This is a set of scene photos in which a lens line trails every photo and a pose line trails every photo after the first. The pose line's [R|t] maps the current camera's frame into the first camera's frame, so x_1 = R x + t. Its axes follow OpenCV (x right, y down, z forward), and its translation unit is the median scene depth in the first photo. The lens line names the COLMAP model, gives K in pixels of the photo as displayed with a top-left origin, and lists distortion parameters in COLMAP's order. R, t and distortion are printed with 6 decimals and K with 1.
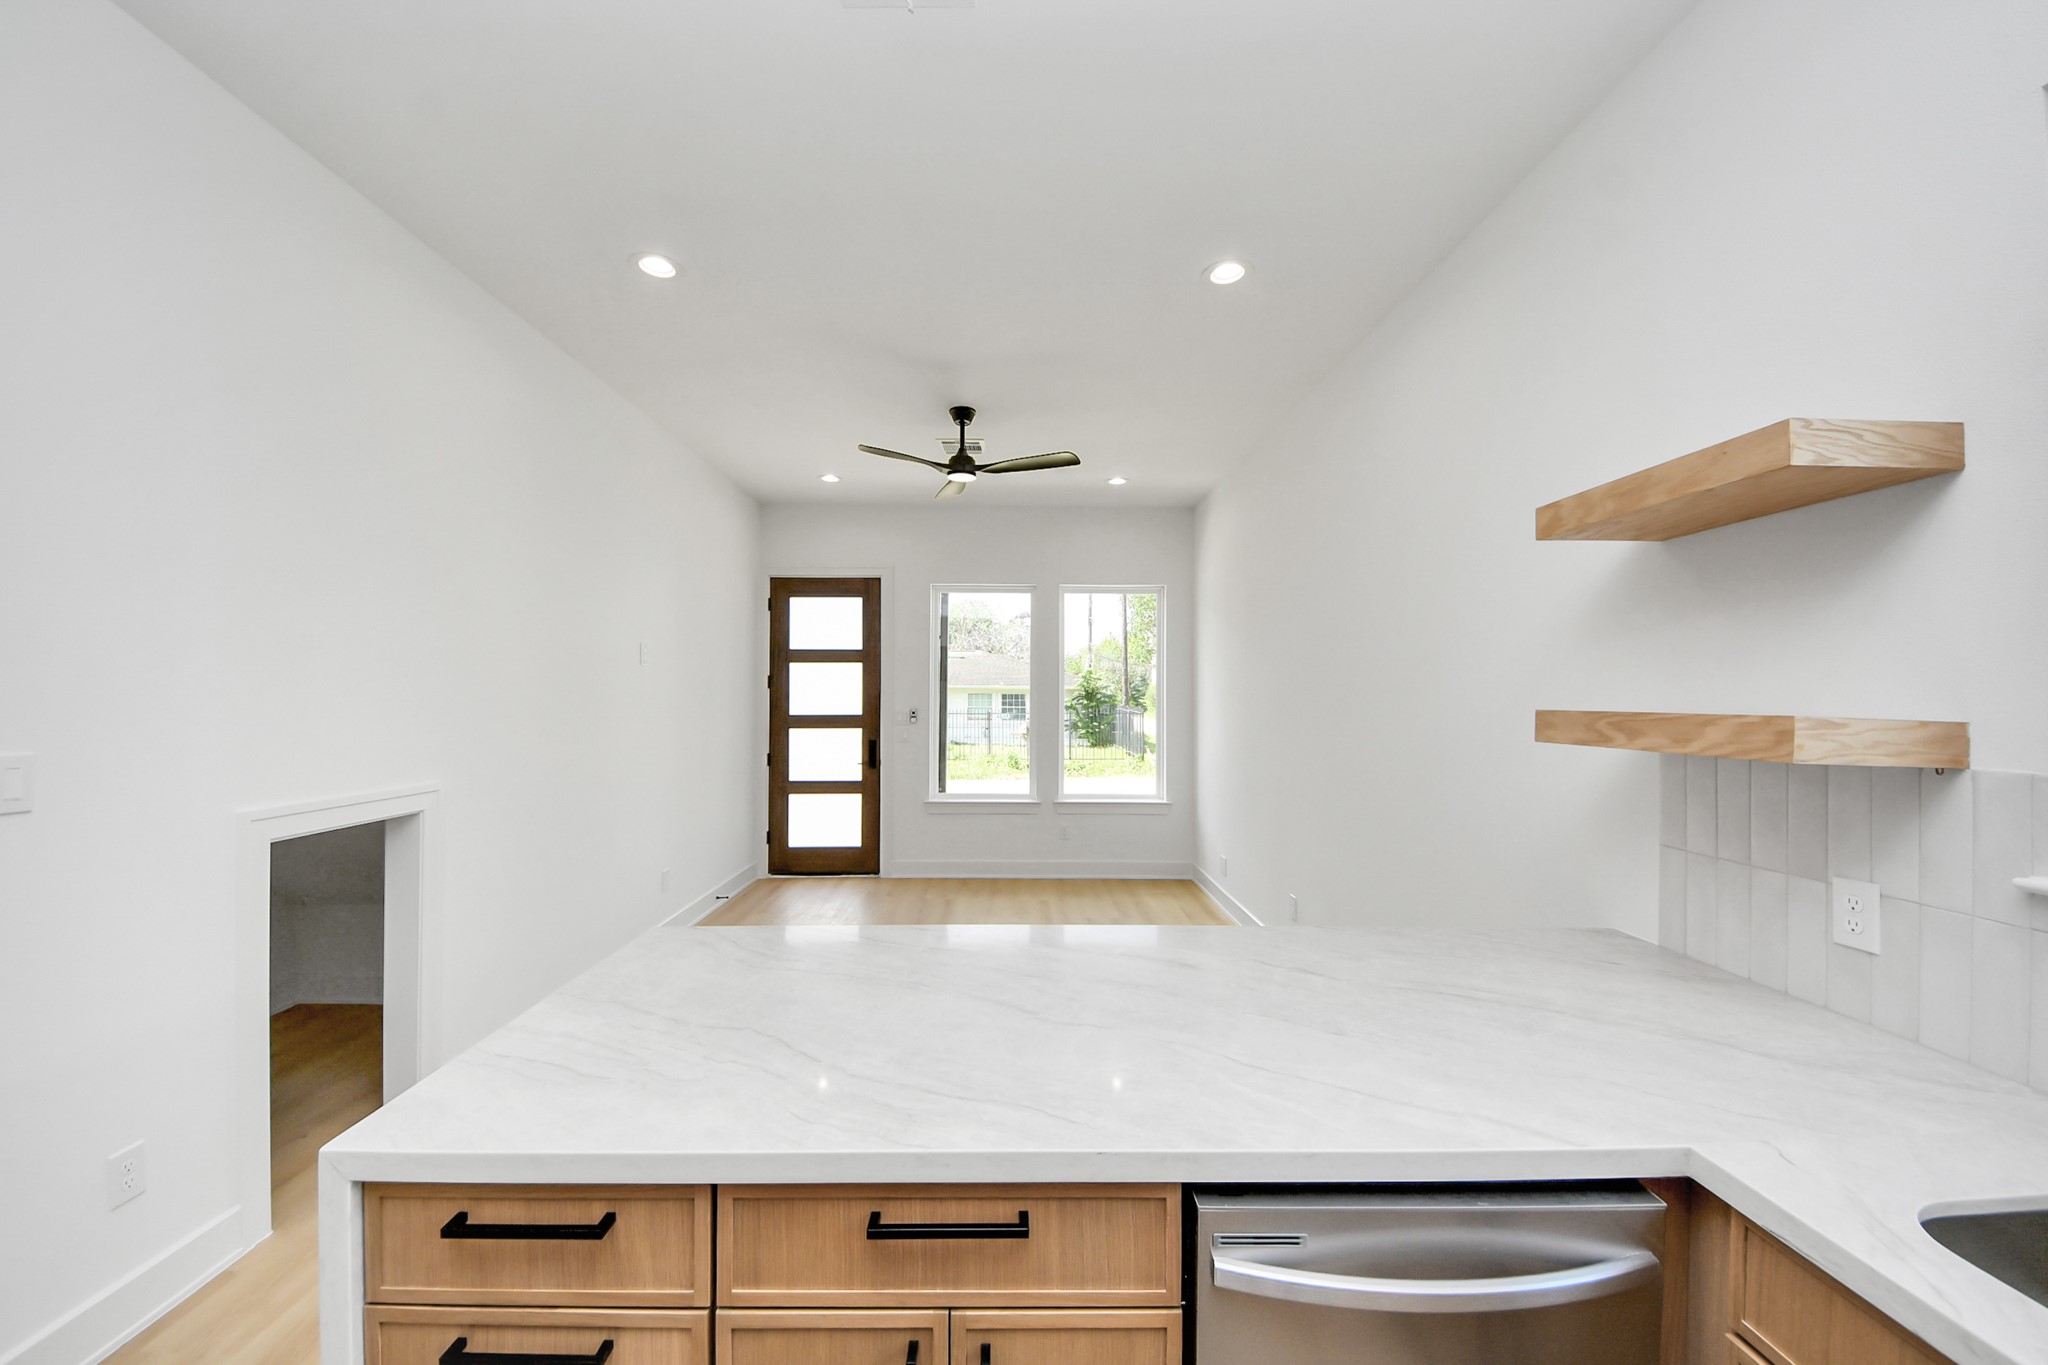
lens RADIAL K [[758.7, 0, 1011.8], [0, 758.7, 685.0], [0, 0, 1]] dist [0.030463, -0.022686]
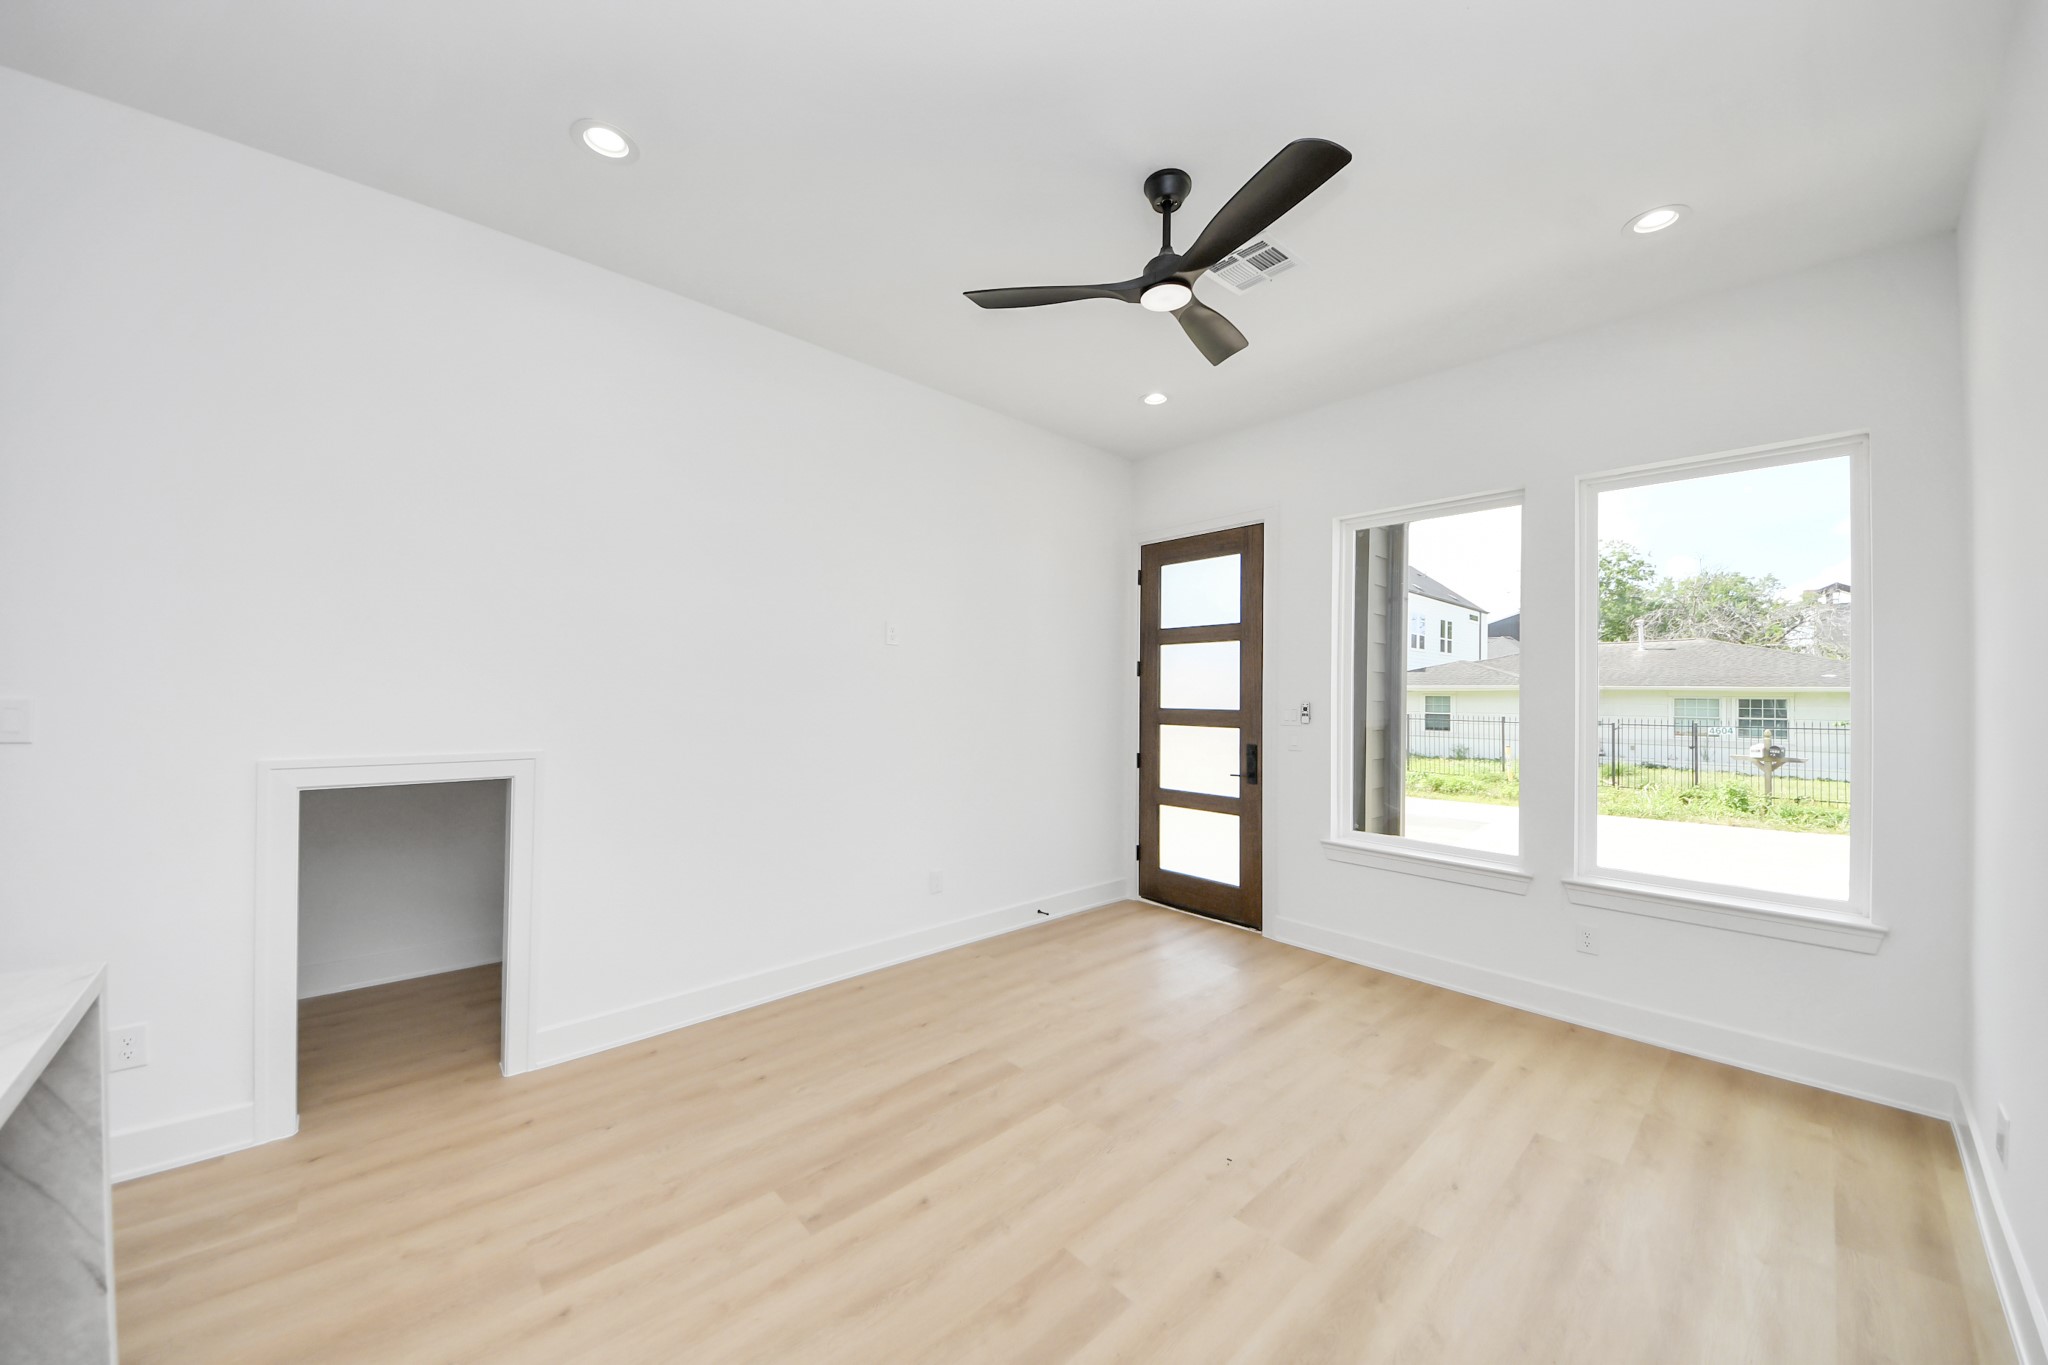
lens RADIAL K [[716.1, 0, 1013.7], [0, 716.1, 686.3], [0, 0, 1]] dist [0.025307, -0.018128]
pose [[0.667003, -0.001635, -0.745053, 0.180735], [-0.001618, 0.999992, -0.003643, 0.018527], [0.745053, 0.003635, 0.666995, 0.364531]]
